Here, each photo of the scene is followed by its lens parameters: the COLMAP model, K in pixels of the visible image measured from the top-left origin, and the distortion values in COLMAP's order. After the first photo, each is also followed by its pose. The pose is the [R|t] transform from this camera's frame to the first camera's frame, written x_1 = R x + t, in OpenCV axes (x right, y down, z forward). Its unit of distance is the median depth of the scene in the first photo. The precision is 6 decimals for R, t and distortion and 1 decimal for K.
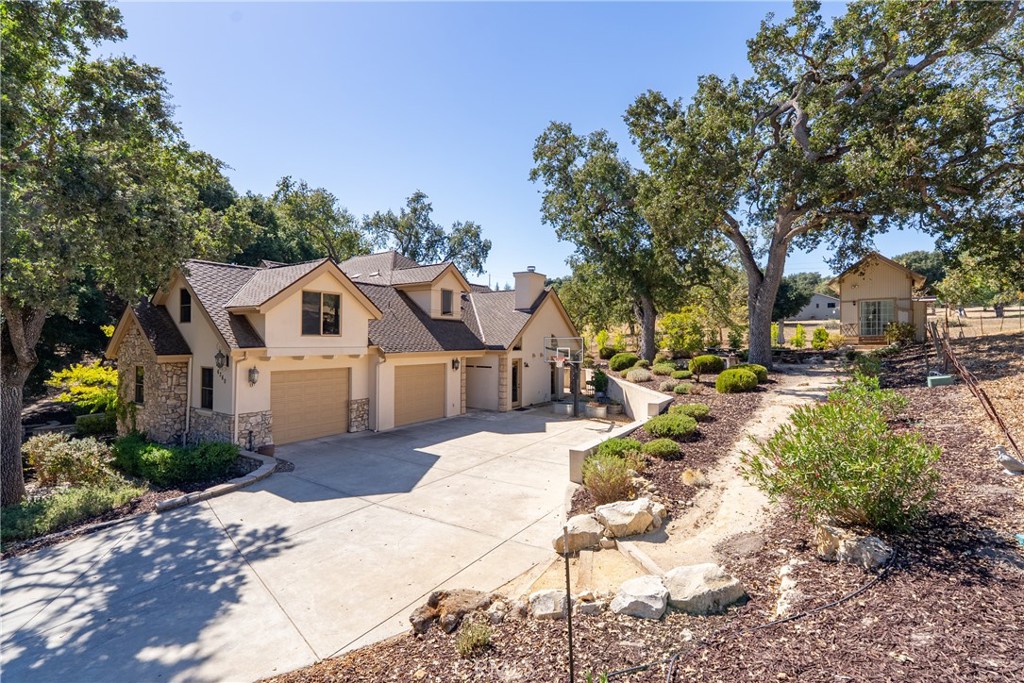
lens RADIAL K [[461.7, 0, 512.9], [0, 461.7, 339.6], [0, 0, 1]] dist [-0.007397, 0.002324]
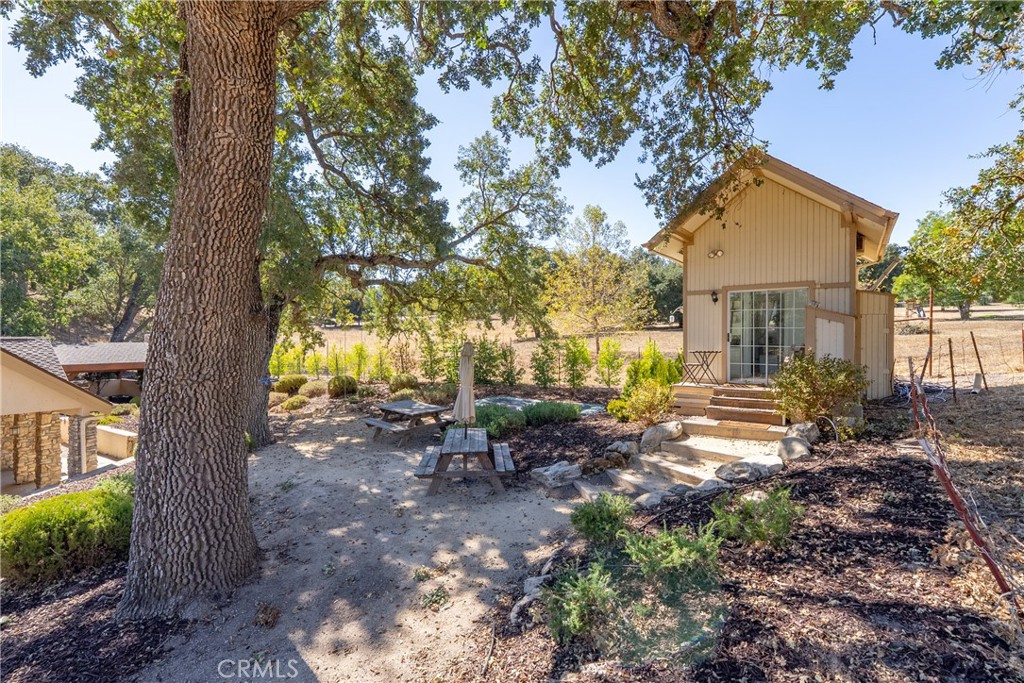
lens RADIAL K [[461.7, 0, 512.5], [0, 461.7, 338.7], [0, 0, 1]] dist [-0.007397, 0.002324]
pose [[0.997765, -0.000233, 0.066813, 0.539333], [-0.000108, 0.999987, 0.005097, -0.045534], [-0.066814, -0.005093, 0.997752, 0.617307]]
